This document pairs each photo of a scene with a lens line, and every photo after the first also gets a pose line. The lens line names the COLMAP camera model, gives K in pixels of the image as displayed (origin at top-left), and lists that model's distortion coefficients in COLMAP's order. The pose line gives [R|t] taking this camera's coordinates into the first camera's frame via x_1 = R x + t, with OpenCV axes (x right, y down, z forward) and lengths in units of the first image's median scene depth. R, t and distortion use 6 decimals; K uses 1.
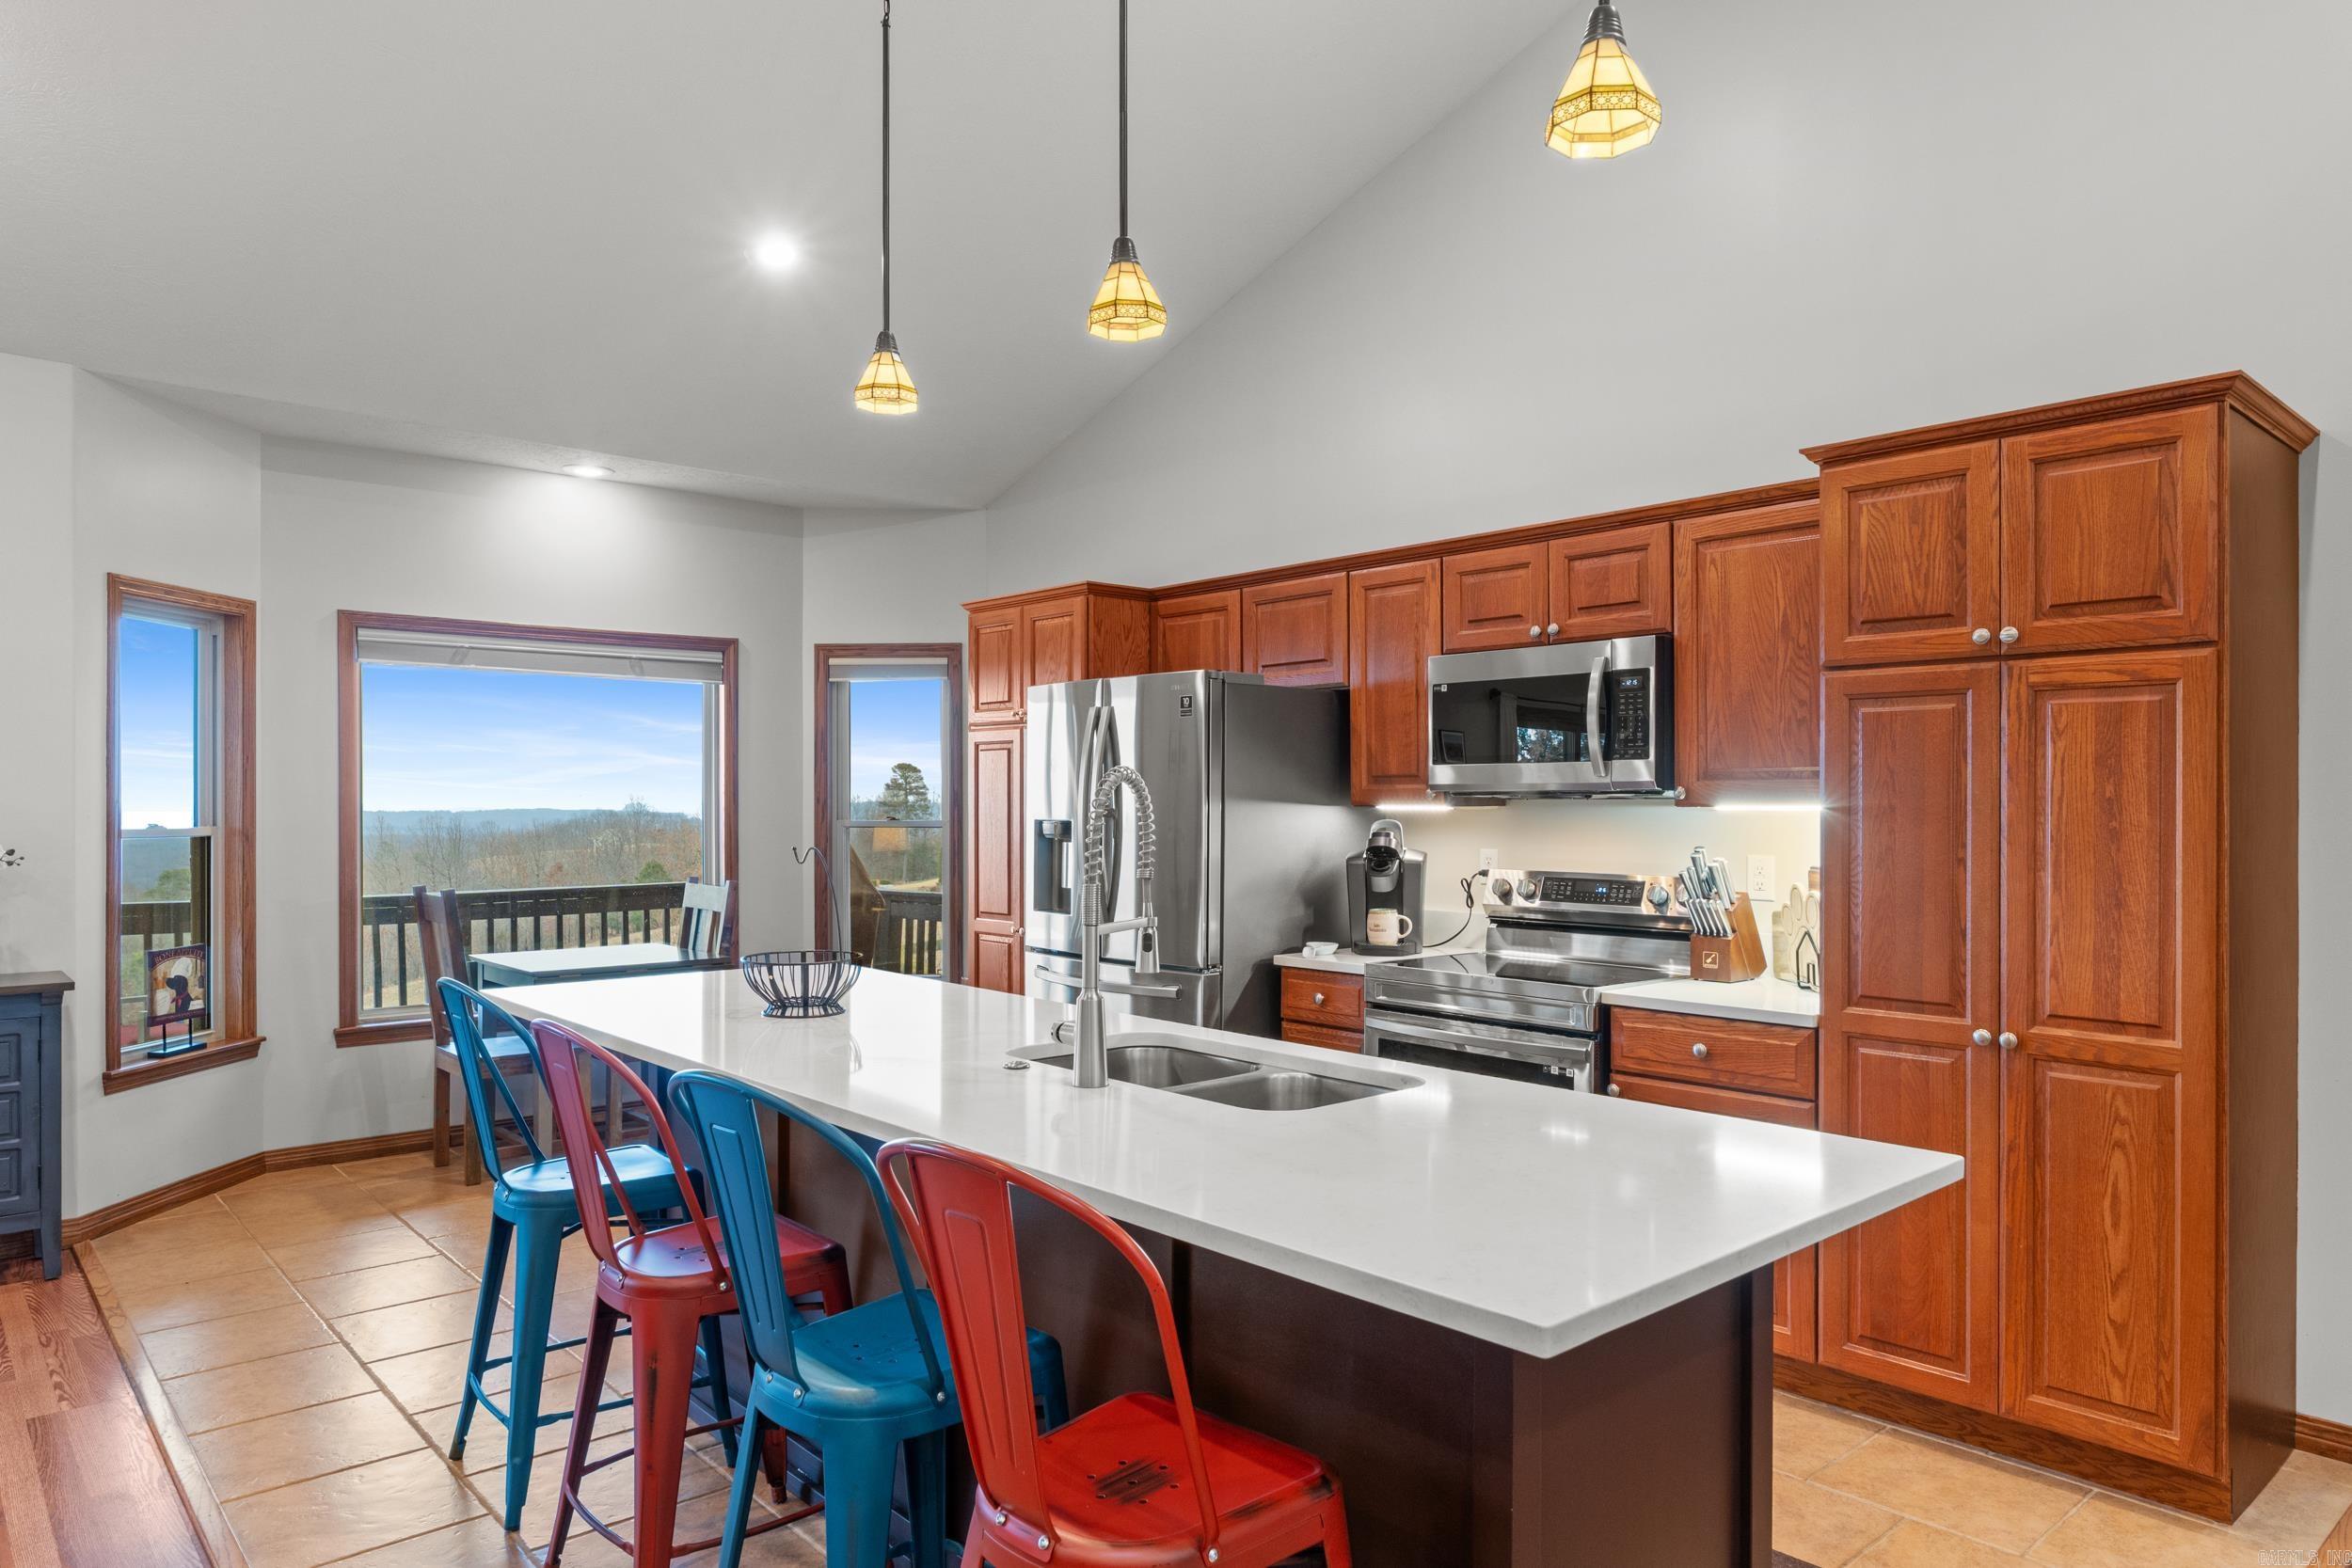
lens RADIAL K [[1485.7, 0, 1189.7], [0, 1485.7, 792.8], [0, 0, 1]] dist [-0.008338, 0.000071]
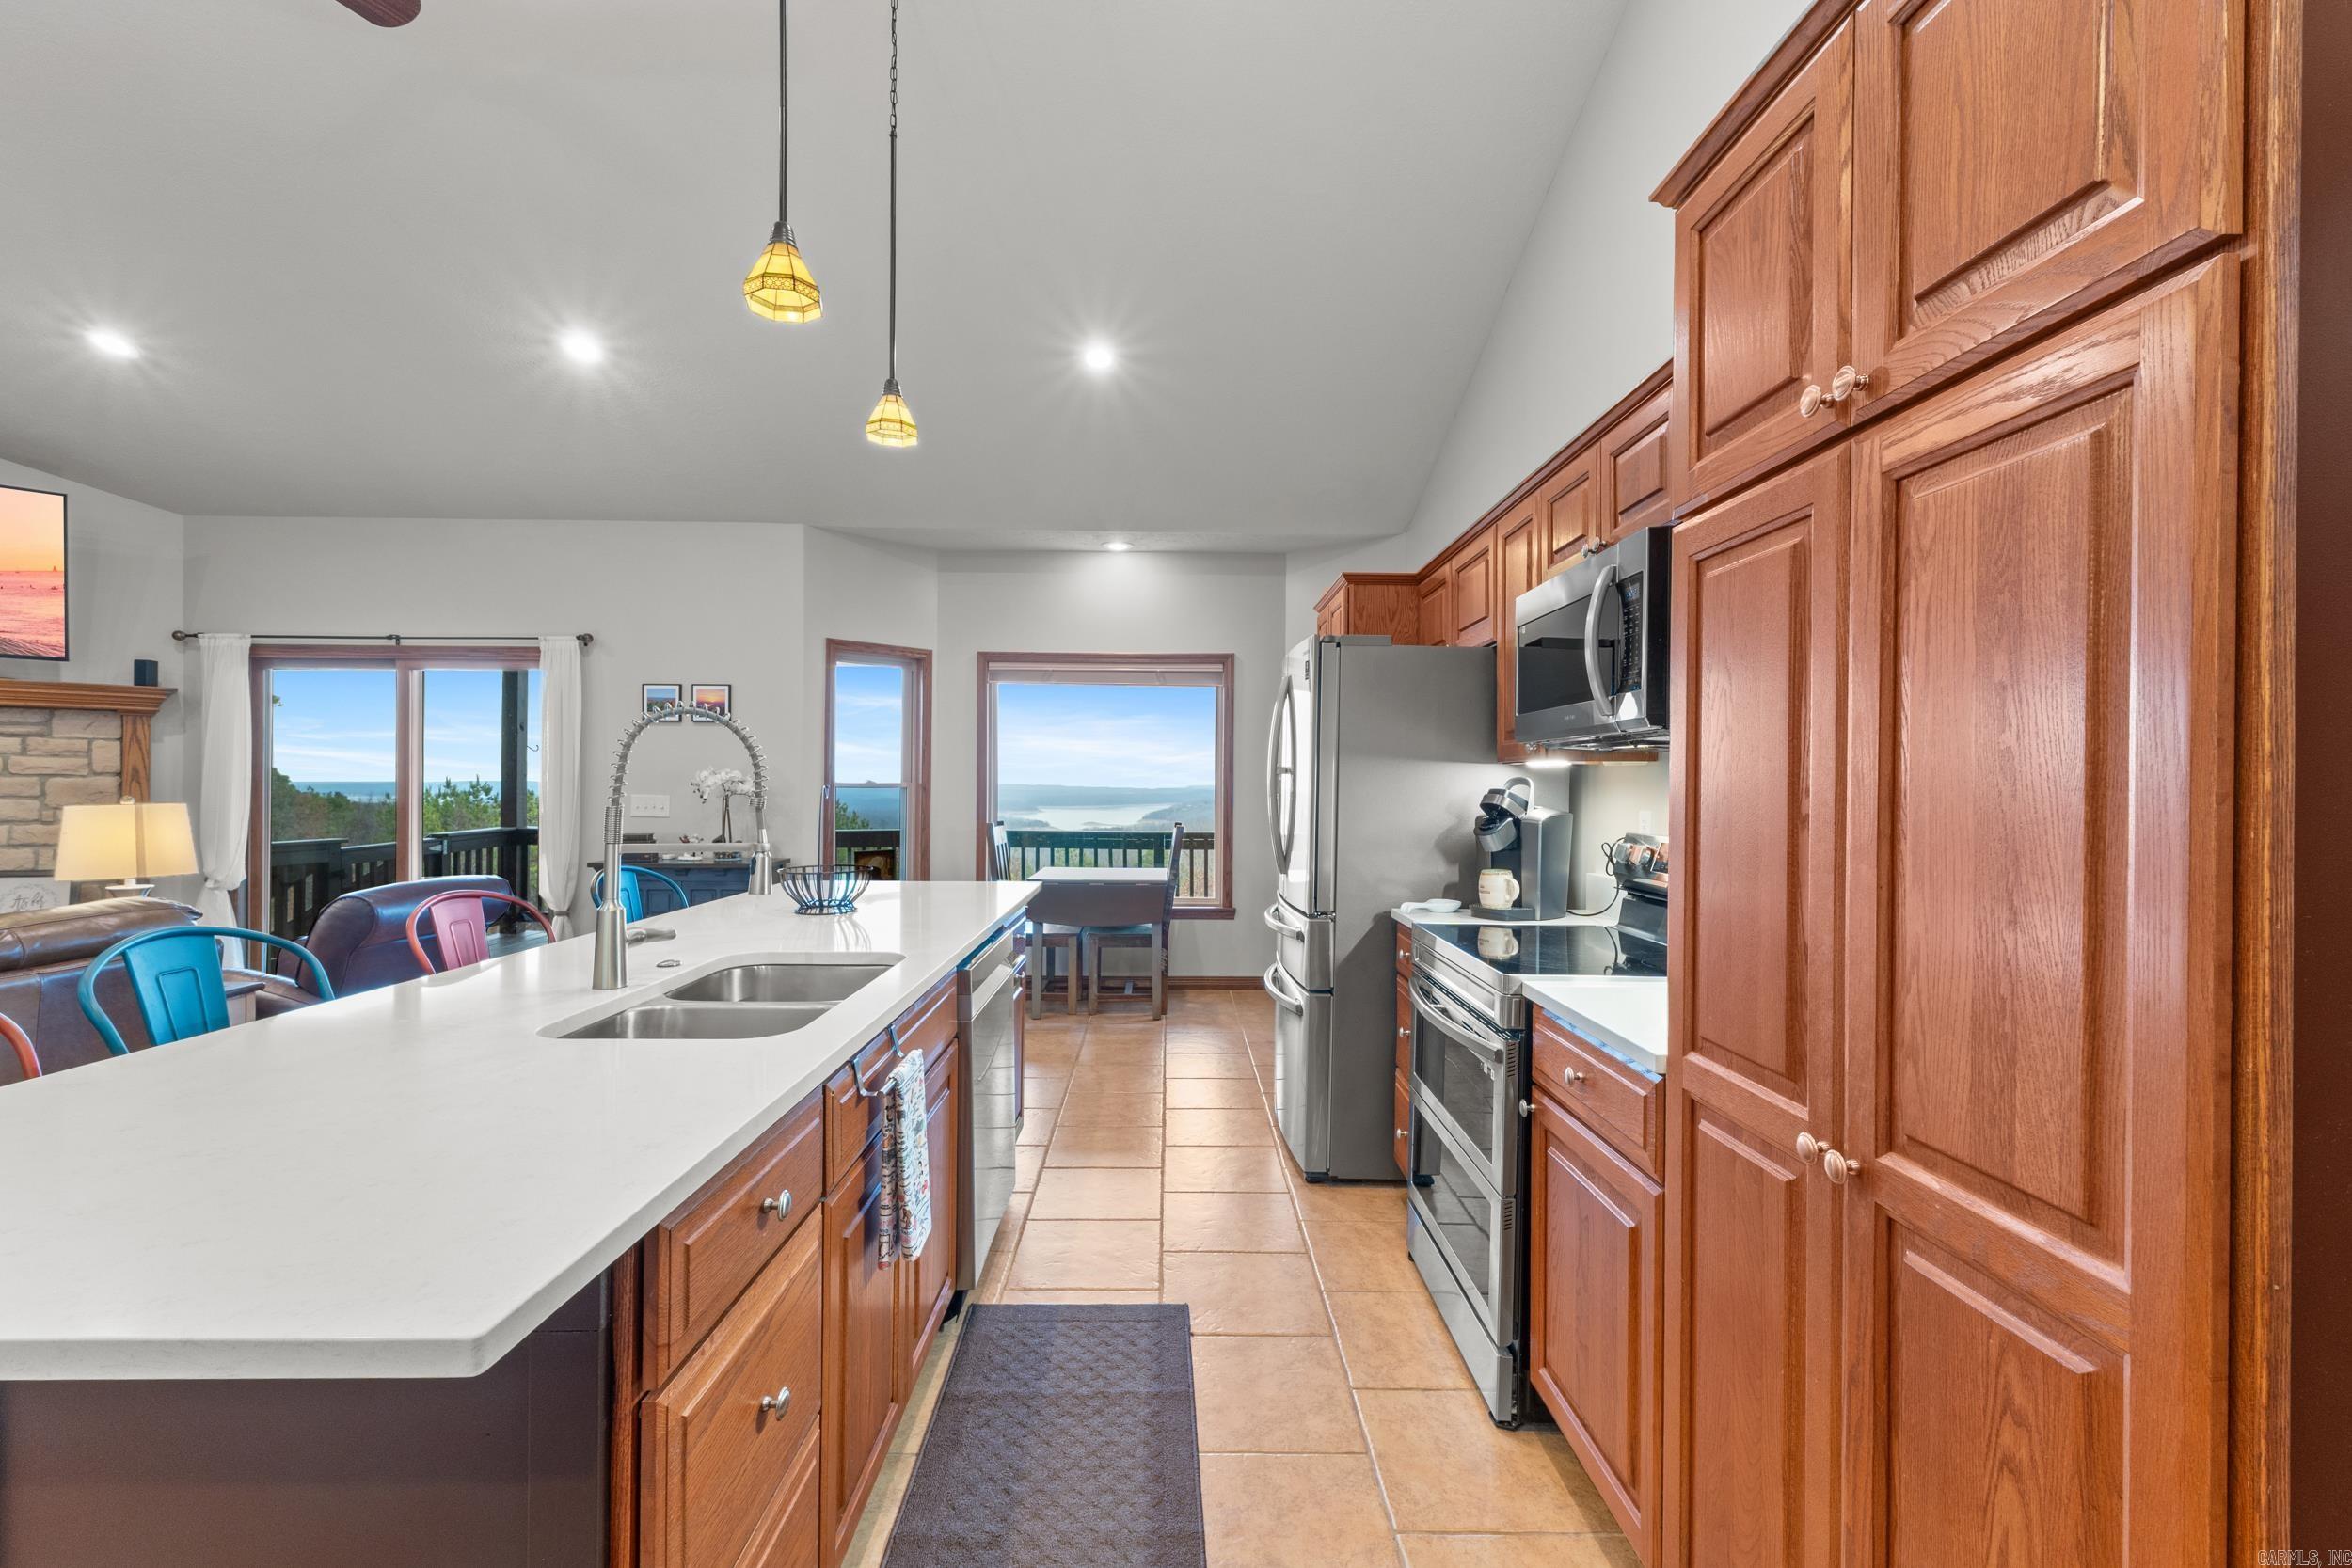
lens RADIAL K [[1002.8, 0, 1180.6], [0, 1002.8, 785.7], [0, 0, 1]] dist [0.002199, 0.001626]
pose [[0.754095, 0.006728, -0.656731, 0.401088], [-0.003719, 0.999975, 0.005974, 0.021182], [0.656755, -0.002063, 0.754101, 0.382998]]
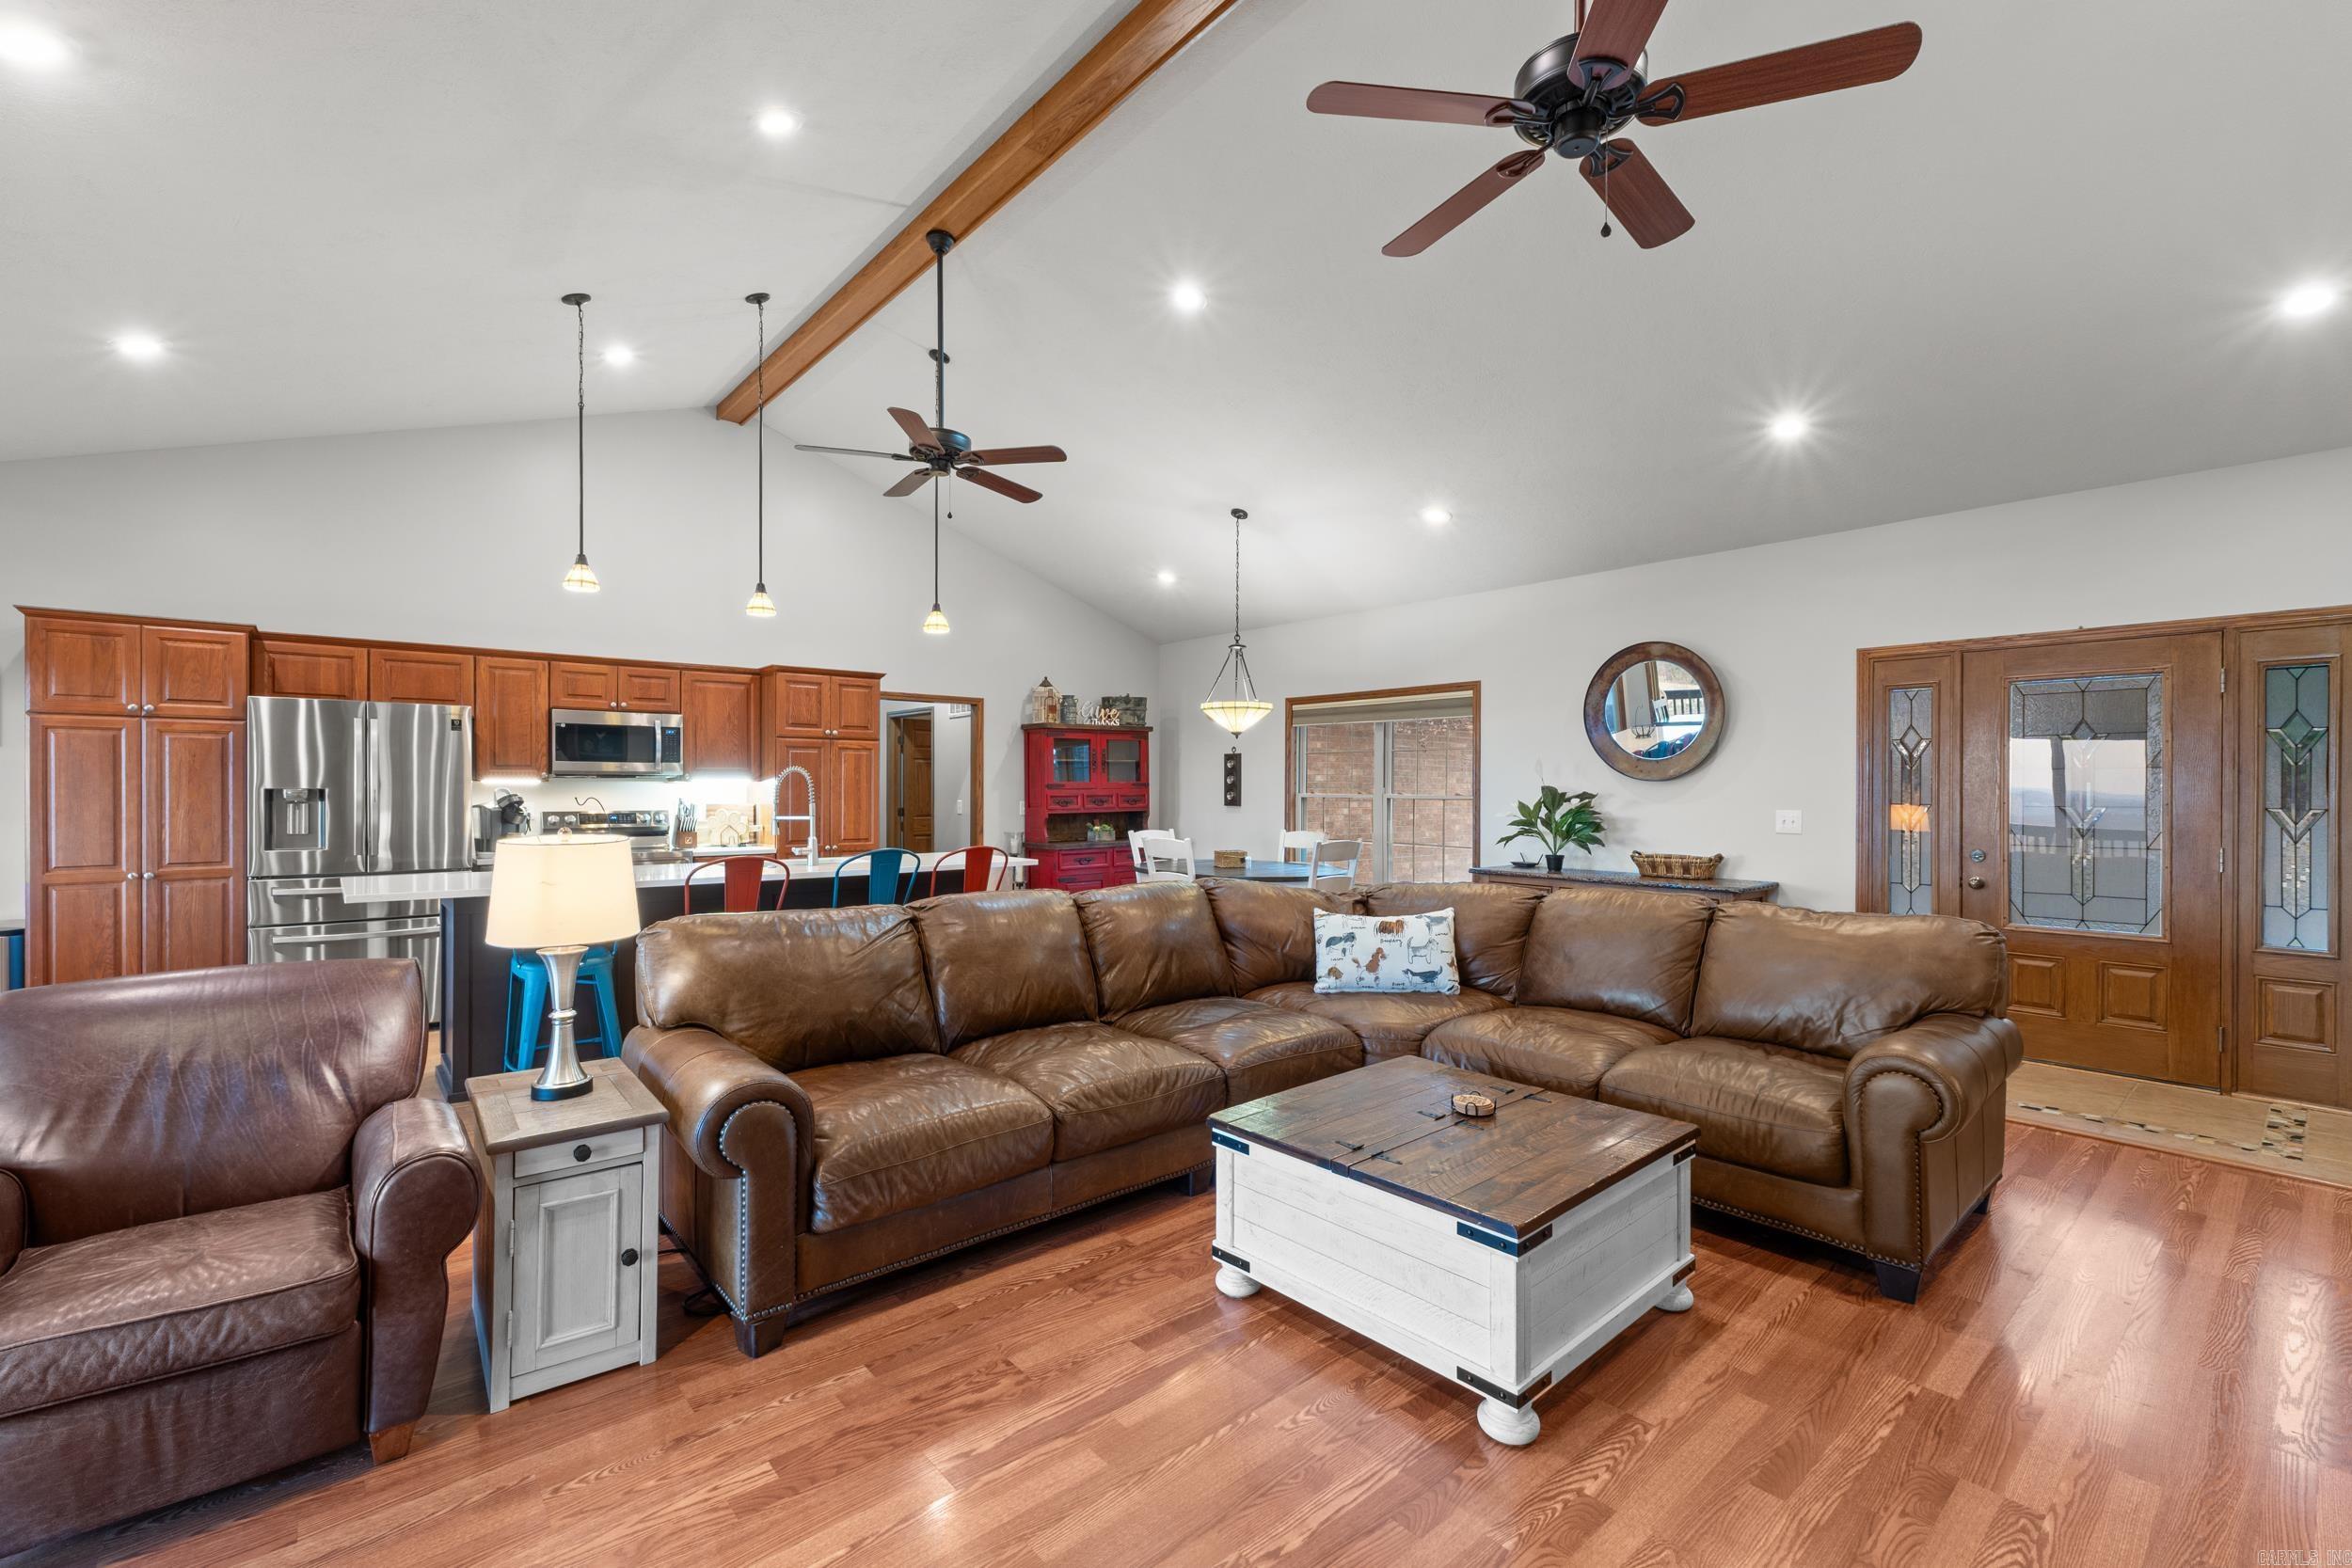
lens RADIAL K [[1002.8, 0, 1181.0], [0, 1002.8, 791.4], [0, 0, 1]] dist [0.002199, 0.001626]
pose [[0.017292, -0.003151, 0.999846, -1.198080], [-0.006154, 0.999976, 0.003258, 0.013229], [-0.999832, -0.006209, 0.017273, 0.089248]]
